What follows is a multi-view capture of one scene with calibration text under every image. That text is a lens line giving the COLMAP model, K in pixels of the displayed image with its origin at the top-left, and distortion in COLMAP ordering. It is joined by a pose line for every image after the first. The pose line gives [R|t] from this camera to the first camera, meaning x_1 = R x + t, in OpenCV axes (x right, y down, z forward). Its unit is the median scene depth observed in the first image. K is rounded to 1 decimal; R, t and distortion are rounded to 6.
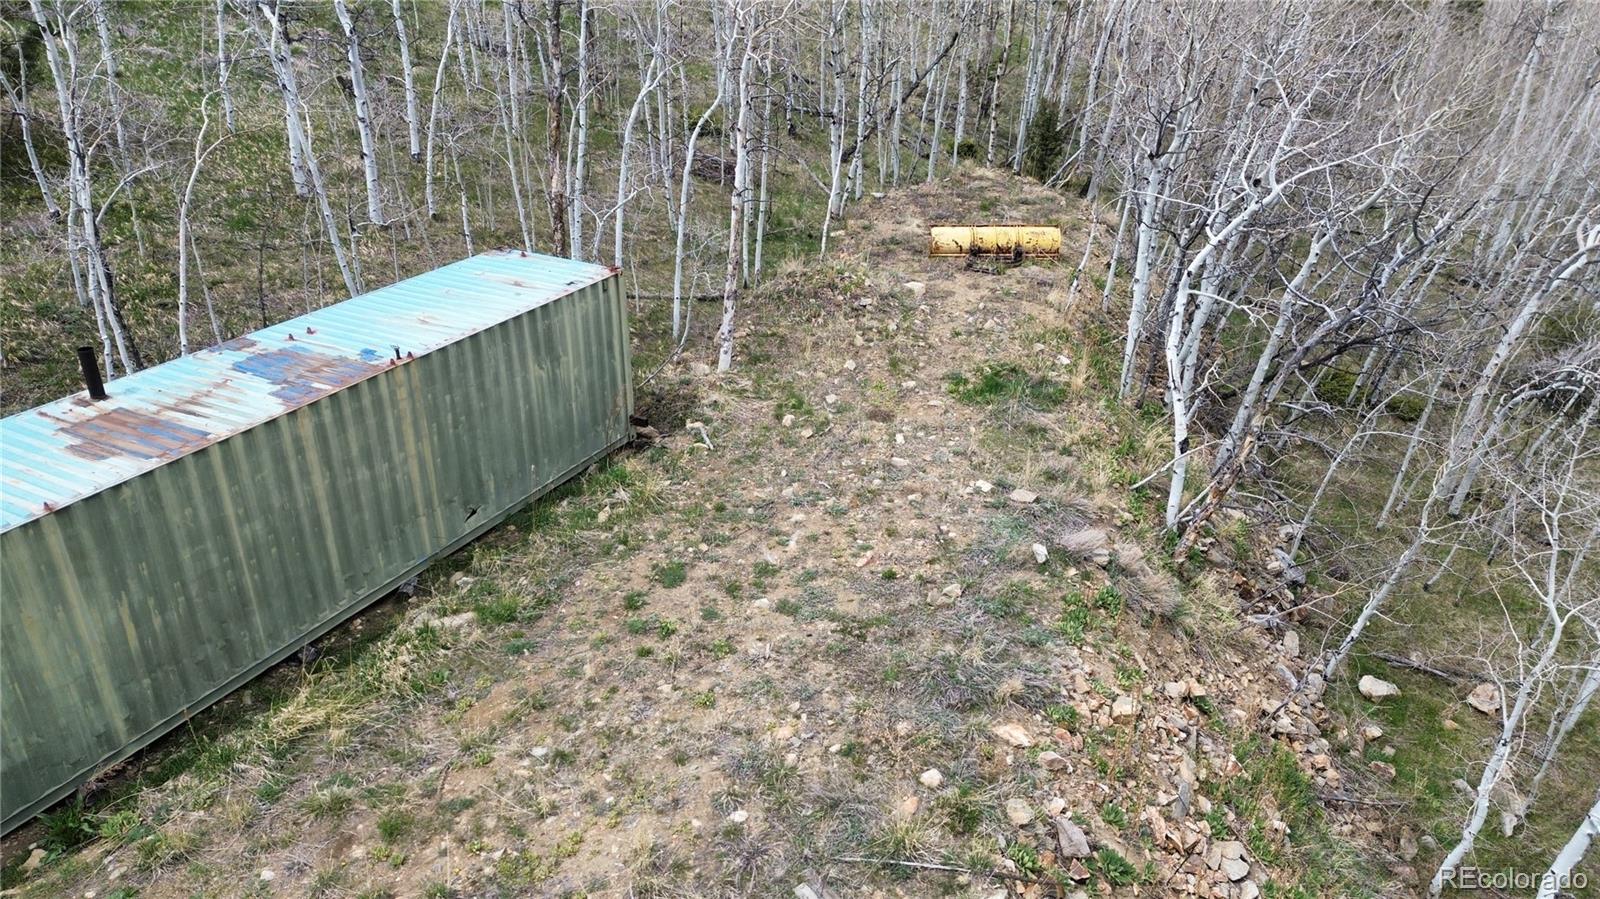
lens RADIAL K [[1133.3, 0, 808.4], [0, 1133.3, 459.0], [0, 0, 1]] dist [0.090345, -0.085504]
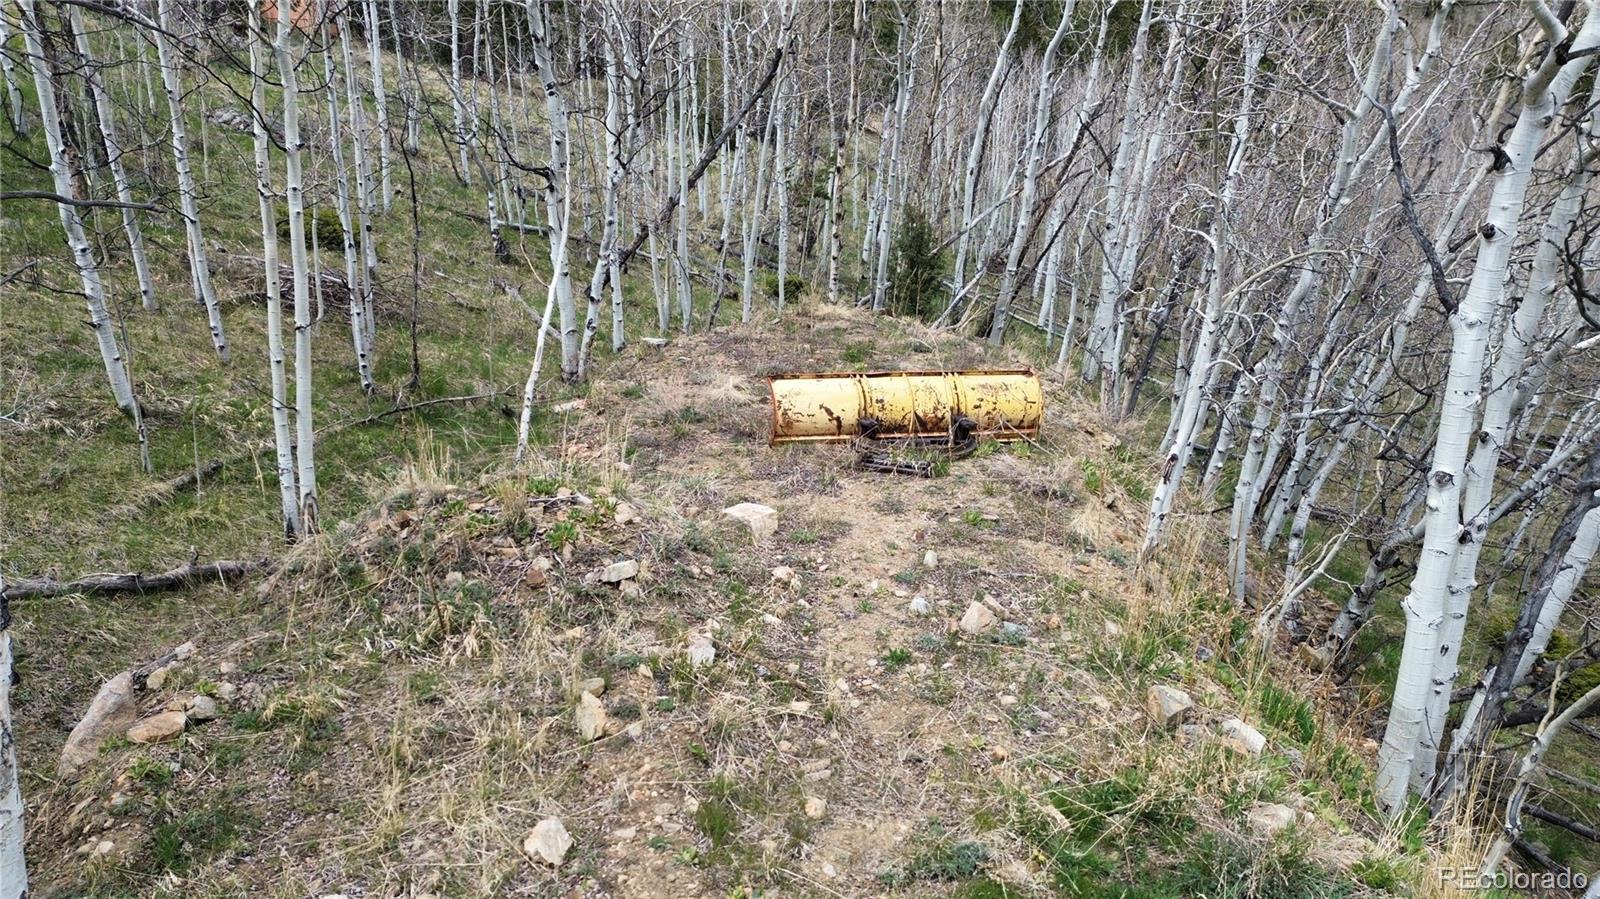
lens RADIAL K [[1133.3, 0, 808.4], [0, 1133.3, 459.0], [0, 0, 1]] dist [0.090345, -0.085504]
pose [[0.983179, -0.042028, 0.177745, 0.043117], [0.073246, 0.982210, -0.172911, -0.098373], [-0.167315, 0.183022, 0.968766, 0.593926]]
